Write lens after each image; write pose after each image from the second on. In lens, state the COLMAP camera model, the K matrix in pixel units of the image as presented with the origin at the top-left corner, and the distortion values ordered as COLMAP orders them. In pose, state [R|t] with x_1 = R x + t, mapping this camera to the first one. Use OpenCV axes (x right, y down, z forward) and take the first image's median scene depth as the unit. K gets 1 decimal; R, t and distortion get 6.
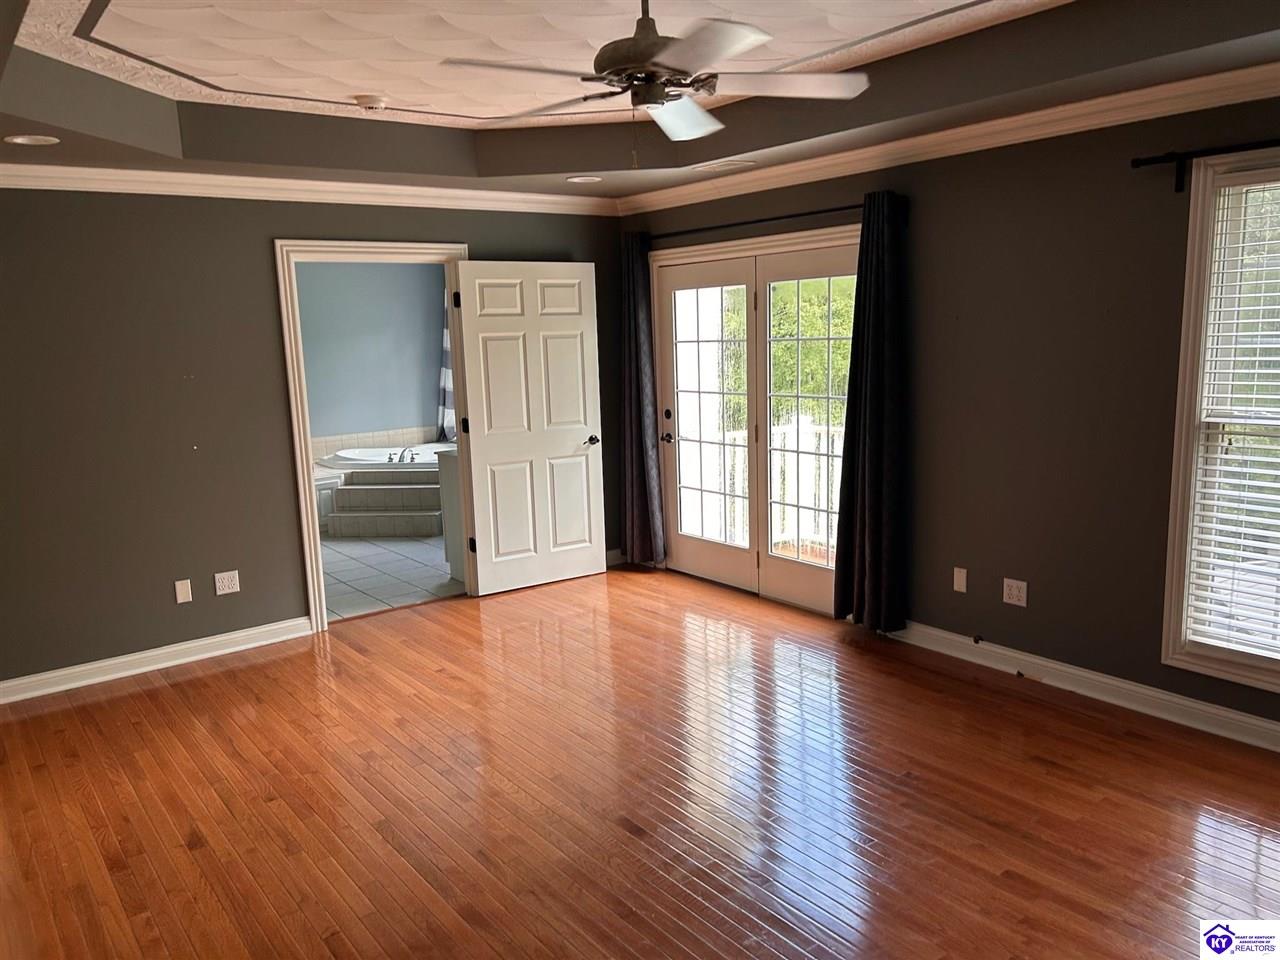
lens RADIAL K [[958.9, 0, 641.2], [0, 958.9, 483.5], [0, 0, 1]] dist [0.035457, -0.044284]
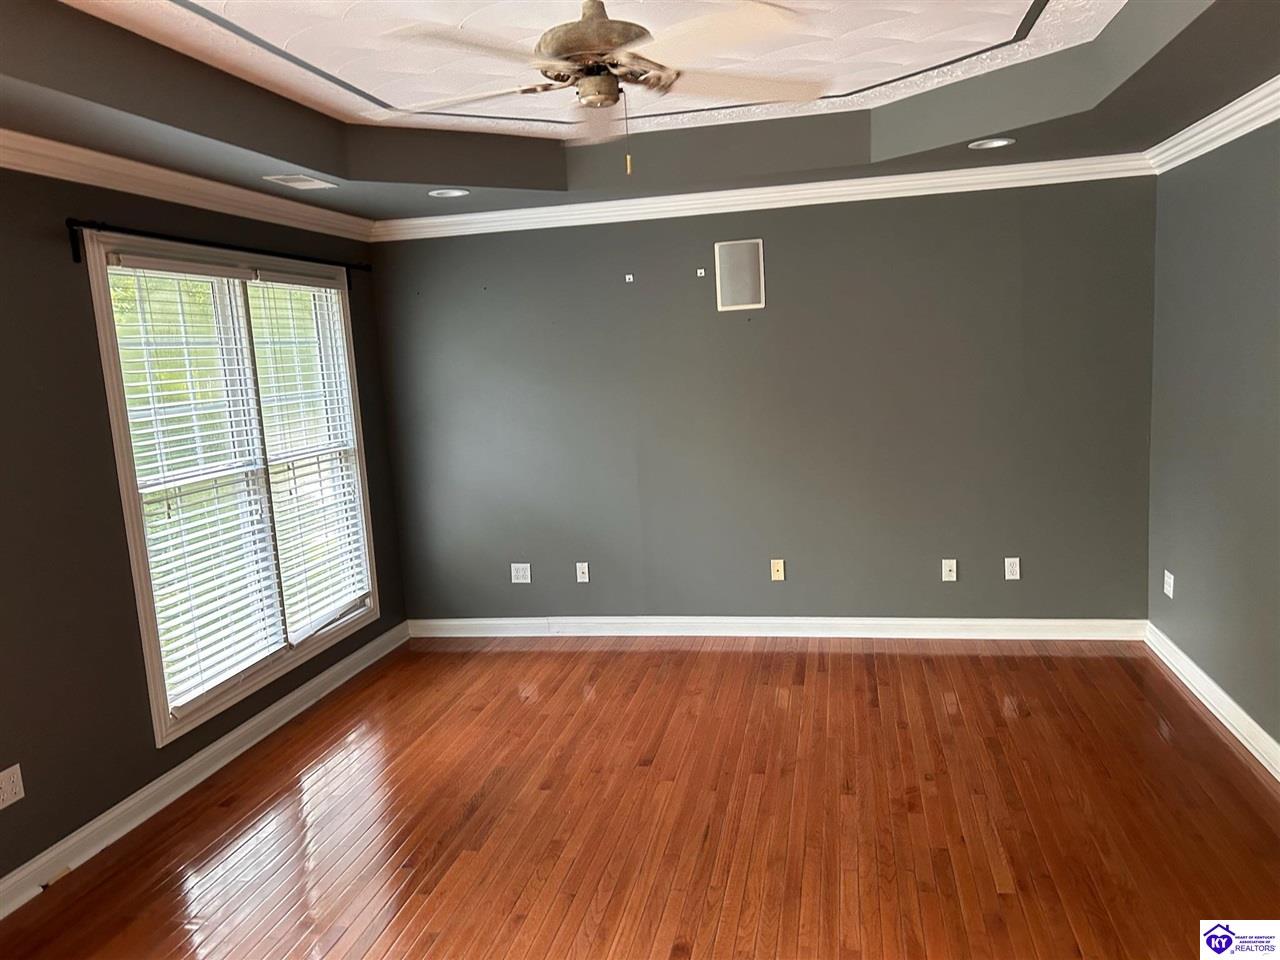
lens RADIAL K [[958.9, 0, 641.3], [0, 958.9, 478.0], [0, 0, 1]] dist [0.035457, -0.044284]
pose [[-0.662594, -0.030782, 0.748346, -0.531733], [0.197652, 0.956550, 0.214349, -0.197944], [-0.722429, 0.289939, -0.627720, 1.282455]]
